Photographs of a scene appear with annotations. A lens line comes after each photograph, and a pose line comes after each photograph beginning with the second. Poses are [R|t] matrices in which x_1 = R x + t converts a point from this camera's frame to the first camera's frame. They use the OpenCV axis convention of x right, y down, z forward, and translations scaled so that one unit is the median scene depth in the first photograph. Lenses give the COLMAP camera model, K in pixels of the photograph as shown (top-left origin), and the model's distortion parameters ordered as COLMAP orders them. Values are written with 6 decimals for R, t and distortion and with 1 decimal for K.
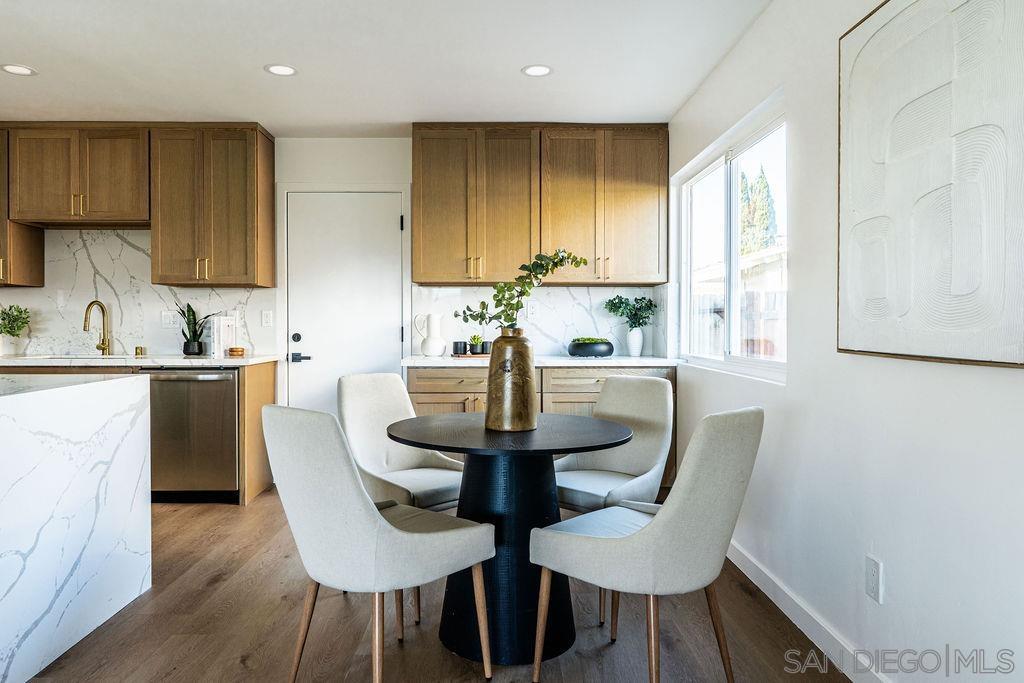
lens RADIAL K [[700.6, 0, 510.6], [0, 700.6, 332.9], [0, 0, 1]] dist [-0.006865, -0.003028]
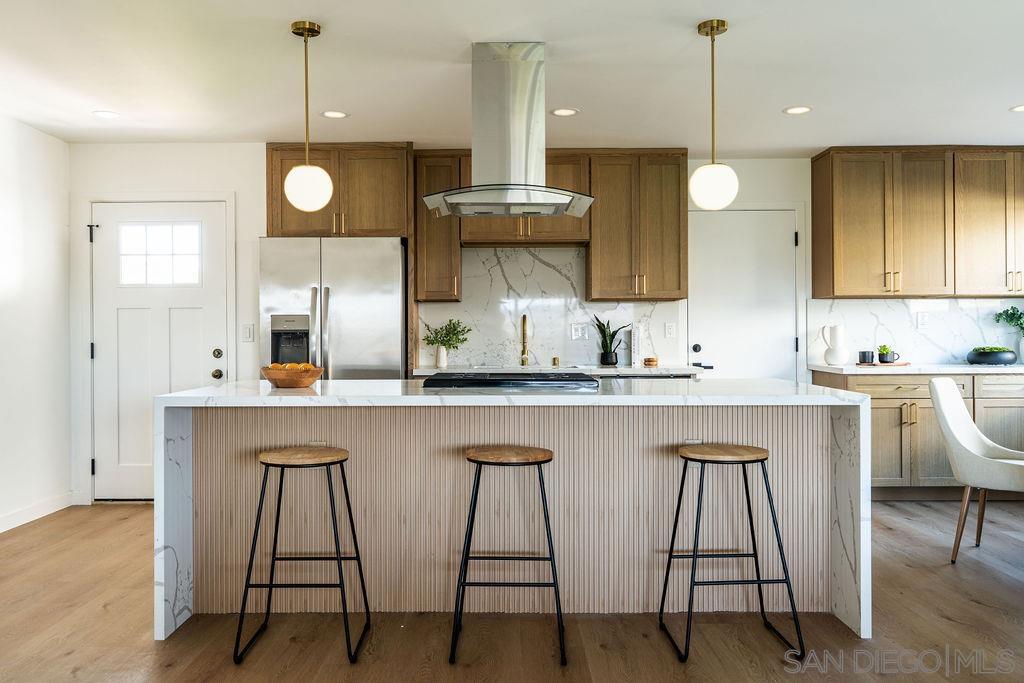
lens RADIAL K [[816.6, 0, 510.0], [0, 816.6, 328.7], [0, 0, 1]] dist [0.000863, 0.002212]
pose [[0.999771, -0.005922, -0.020558, -0.595243], [0.005545, 0.999816, -0.018356, -0.001678], [0.020662, 0.018237, 0.999620, -0.249687]]
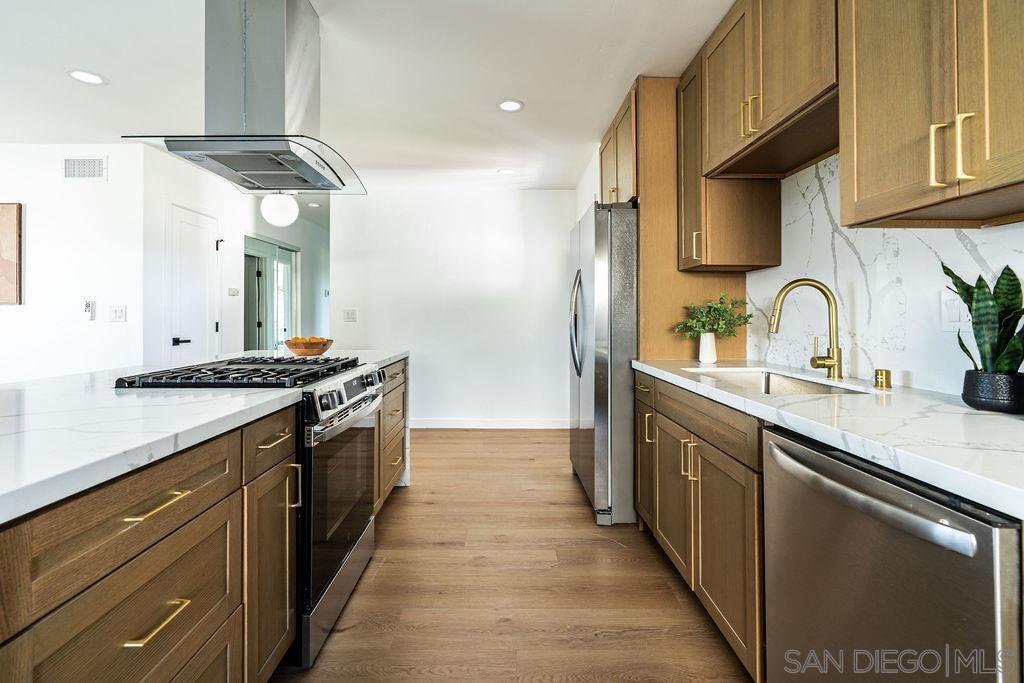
lens RADIAL K [[477.7, 0, 503.7], [0, 477.7, 312.2], [0, 0, 1]] dist [-0.000362, 0.012334]
pose [[-0.024124, -0.010929, -0.999649, -0.208864], [-0.012113, 0.999870, -0.010639, -0.012594], [0.999636, 0.011852, -0.024253, 0.777909]]
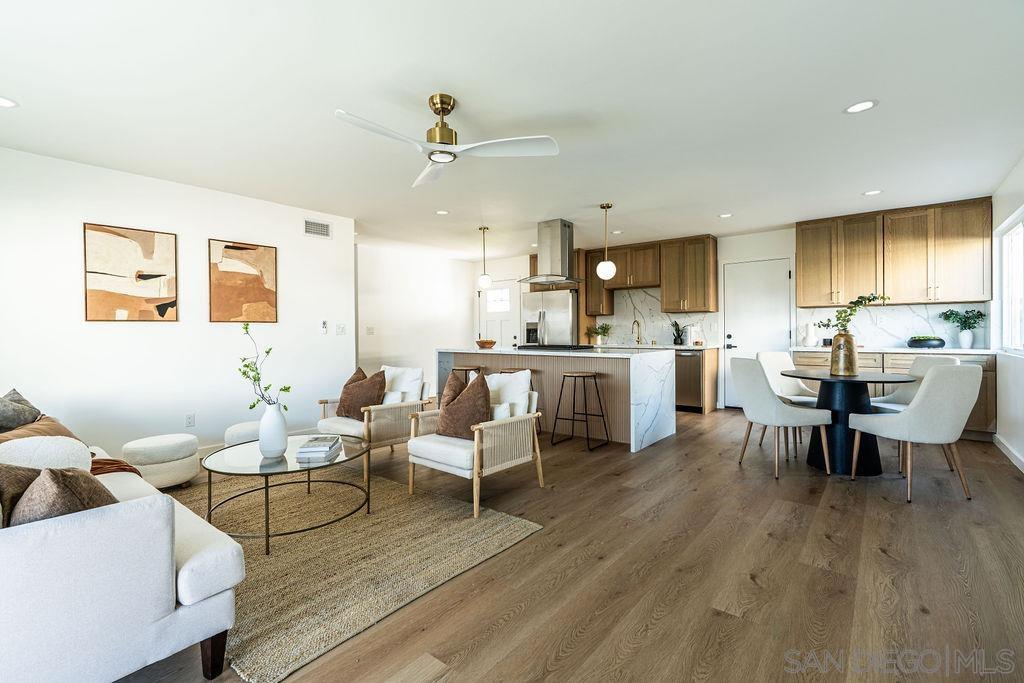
lens RADIAL K [[471.1, 0, 500.0], [0, 471.1, 334.5], [0, 0, 1]] dist [-0.000799, 0.001407]
pose [[0.755938, -0.003439, -0.654634, 0.084900], [0.000391, 0.999988, -0.004802, 0.007546], [0.654643, 0.003374, 0.755931, -0.471752]]
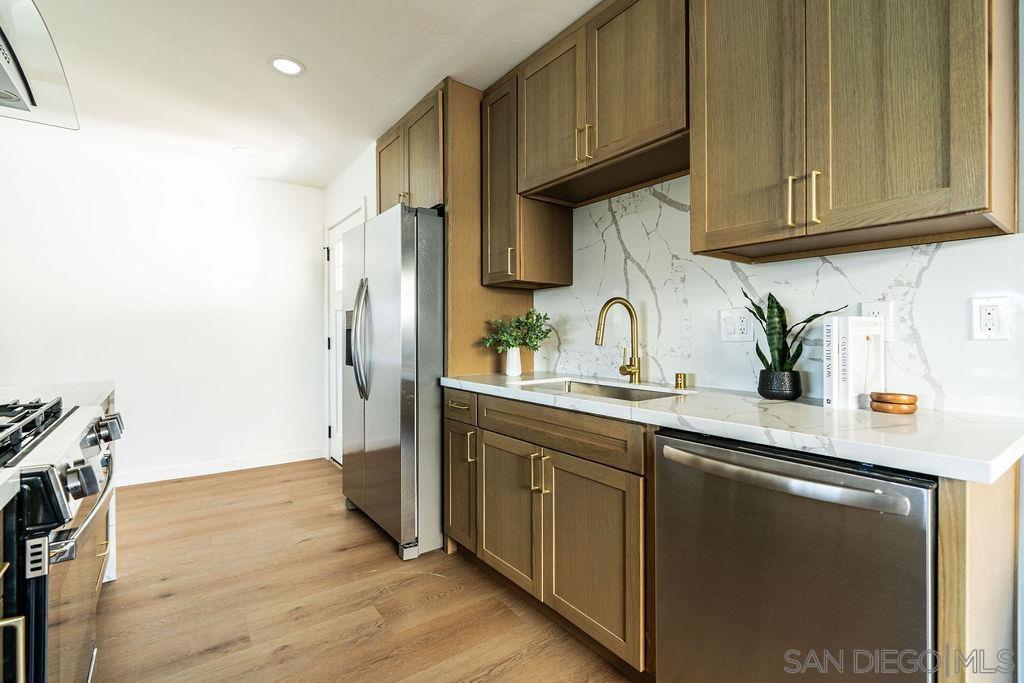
lens RADIAL K [[471.1, 0, 500.0], [0, 471.1, 334.5], [0, 0, 1]] dist [-0.000799, 0.001407]
pose [[0.558593, -0.000241, -0.829442, -0.301771], [-0.007573, 0.999957, -0.005391, -0.009324], [0.829407, 0.009293, 0.558567, 0.679802]]
